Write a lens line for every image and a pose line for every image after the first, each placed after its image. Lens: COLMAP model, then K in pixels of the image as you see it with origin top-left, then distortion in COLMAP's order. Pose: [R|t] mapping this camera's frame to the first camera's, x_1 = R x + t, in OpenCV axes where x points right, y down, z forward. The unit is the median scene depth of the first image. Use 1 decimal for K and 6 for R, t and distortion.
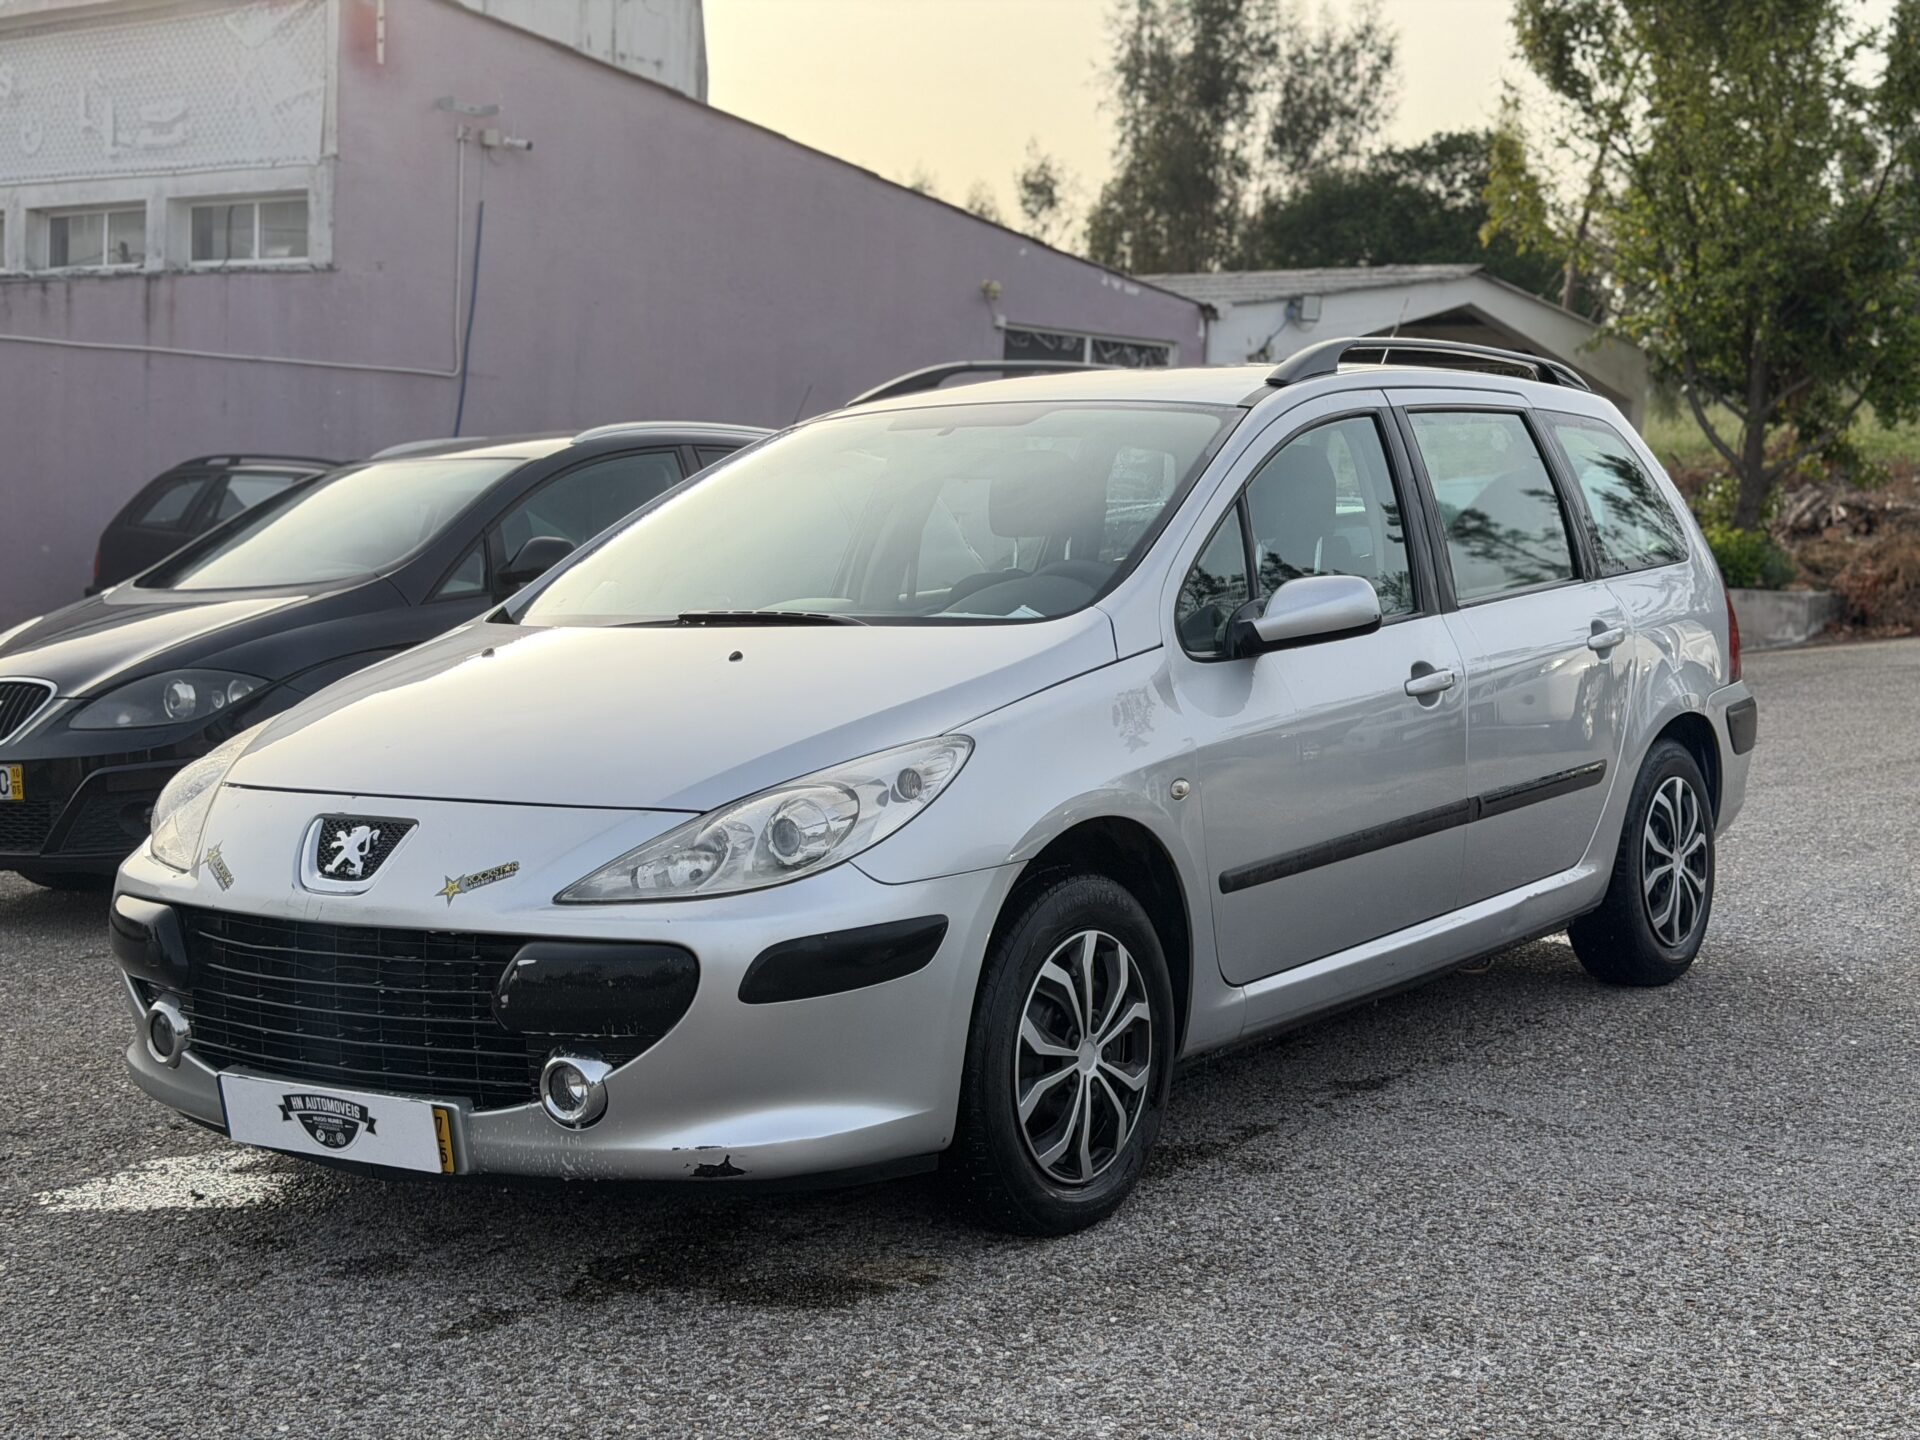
lens RADIAL K [[2691.2, 0, 958.9], [0, 2691.2, 722.0], [0, 0, 1]] dist [0.122113, 0.000000]
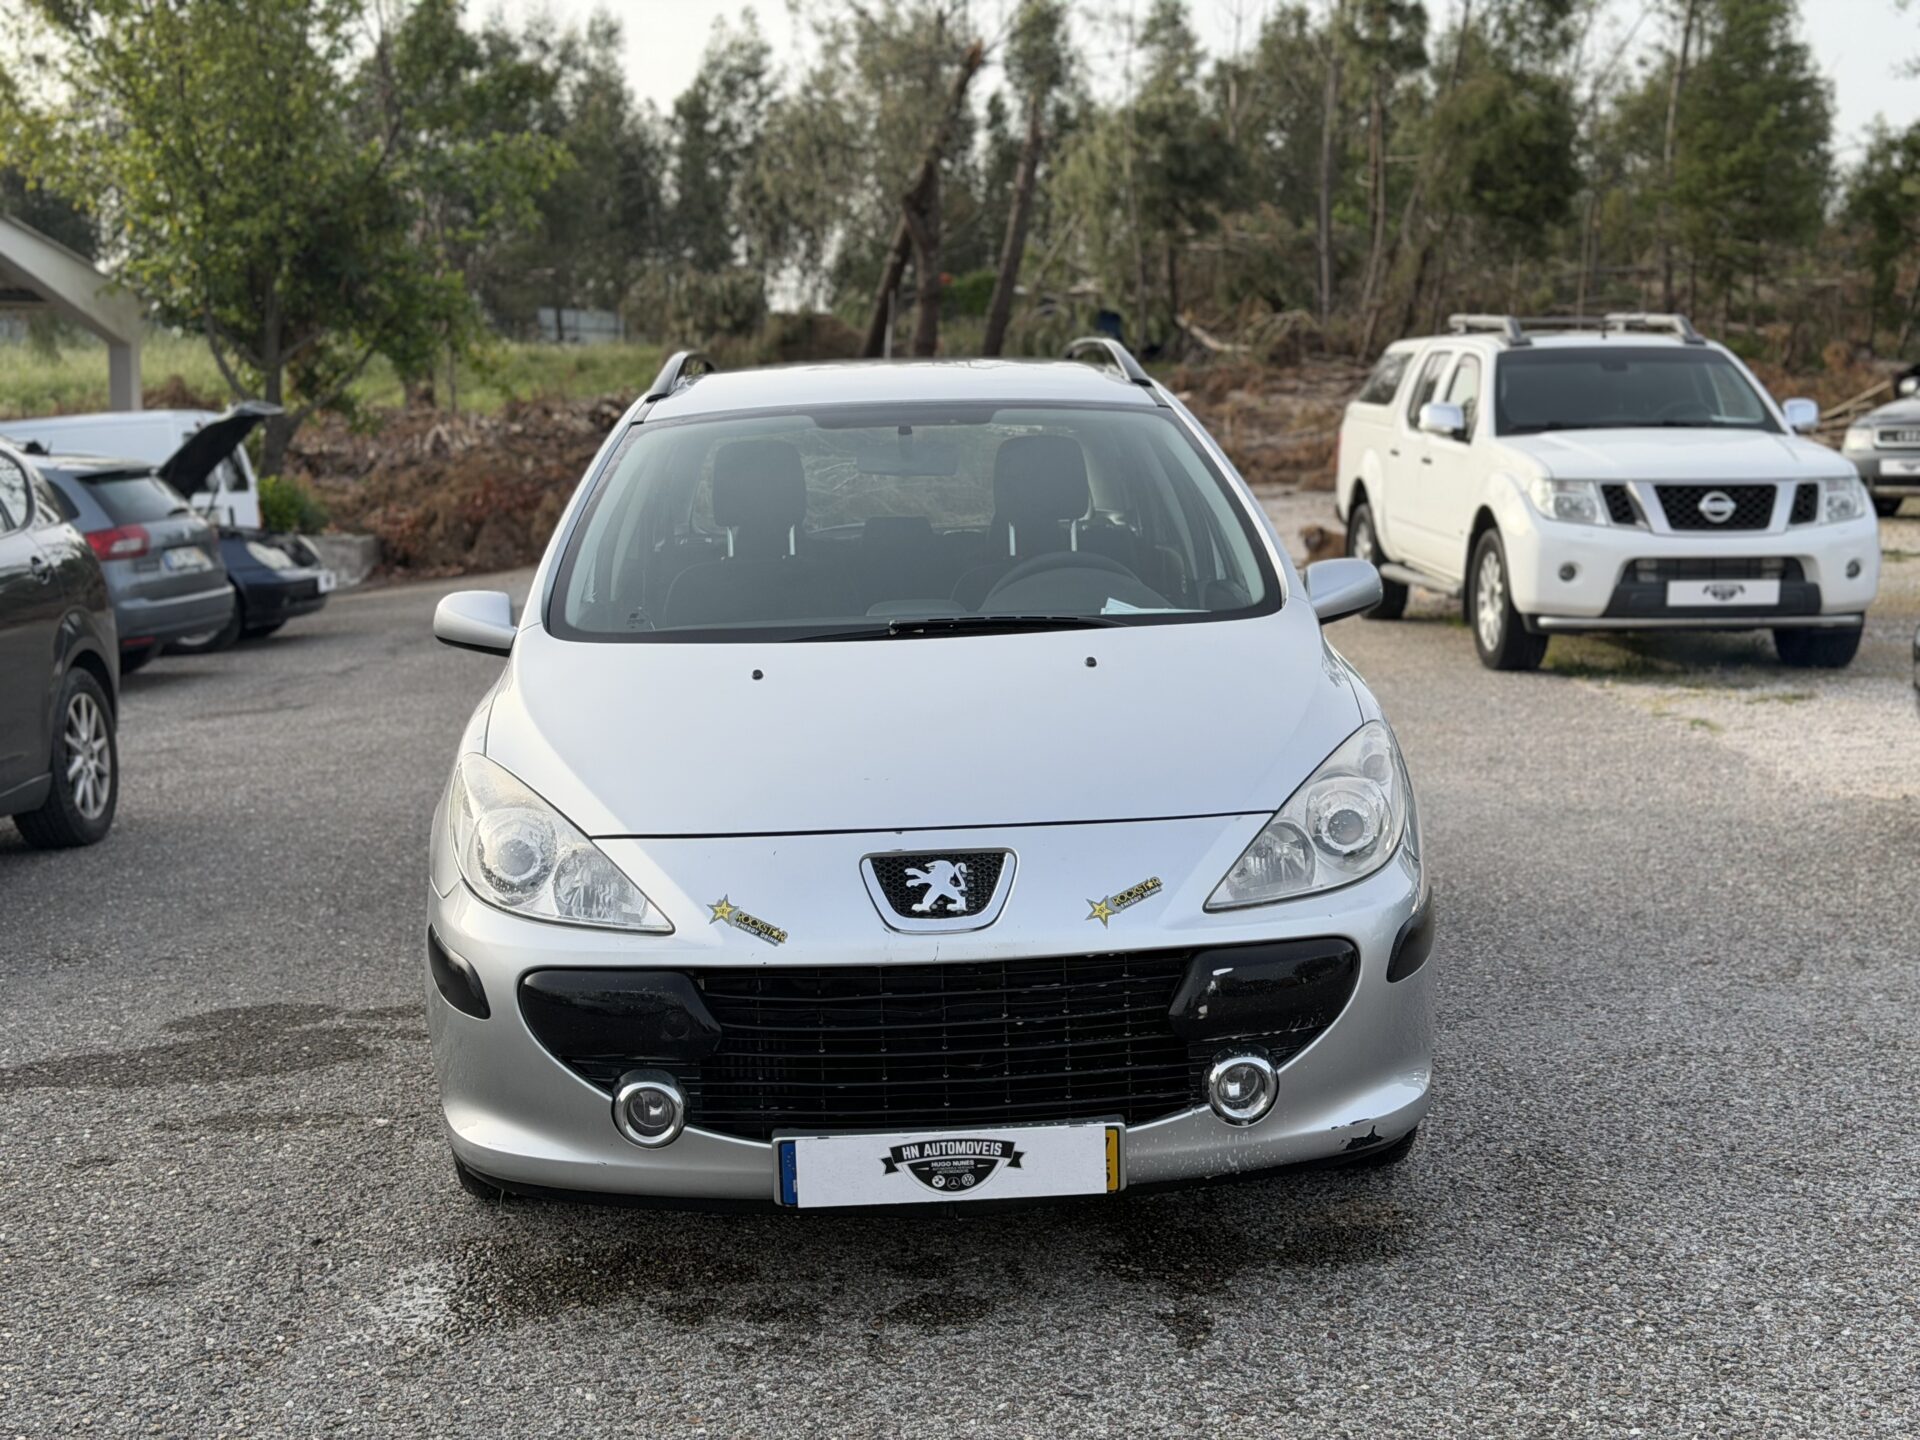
lens RADIAL K [[2691.2, 0, 959.0], [0, 2691.2, 722.1], [0, 0, 1]] dist [0.122113, 0.000000]
pose [[0.803270, -0.078249, 0.590453, -0.788426], [0.064455, 0.996931, 0.044431, -0.054508], [-0.592118, 0.002367, 0.805848, 0.214836]]
